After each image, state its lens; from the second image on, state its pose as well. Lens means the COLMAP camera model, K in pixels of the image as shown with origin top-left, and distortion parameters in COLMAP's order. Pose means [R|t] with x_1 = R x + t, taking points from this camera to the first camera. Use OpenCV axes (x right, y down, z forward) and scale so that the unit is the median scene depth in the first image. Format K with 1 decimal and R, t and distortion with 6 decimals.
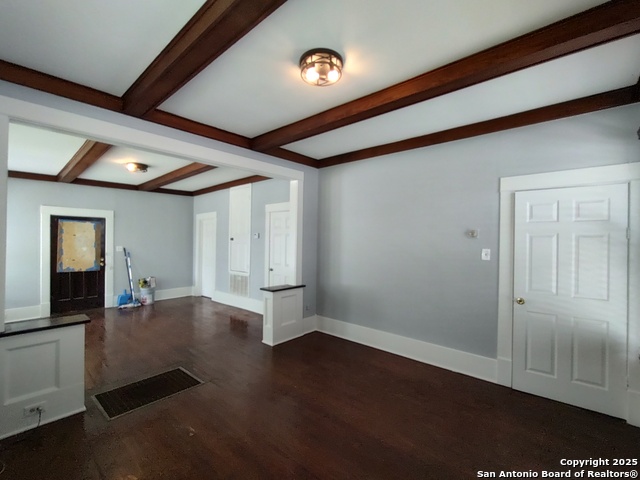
lens RADIAL K [[290.4, 0, 320.9], [0, 290.4, 239.8], [0, 0, 1]] dist [-0.000509, 0.000883]
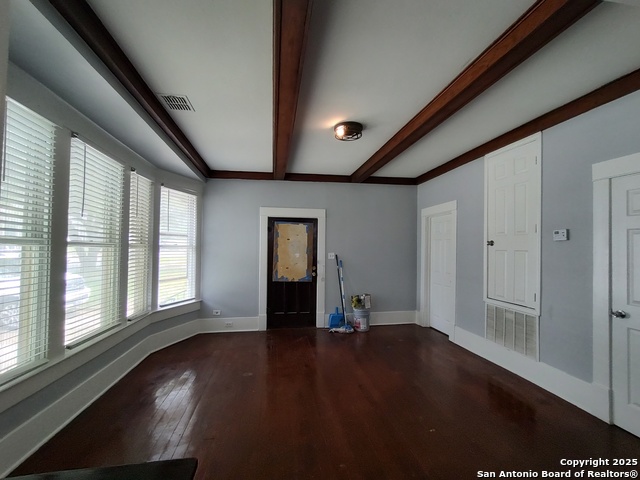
lens RADIAL K [[290.4, 0, 316.3], [0, 290.4, 243.6], [0, 0, 1]] dist [-0.000509, 0.000883]
pose [[0.770022, -0.004517, -0.638001, -0.215406], [-0.004757, 0.999906, -0.012821, 0.007288], [0.637999, 0.012908, 0.769929, 0.358991]]
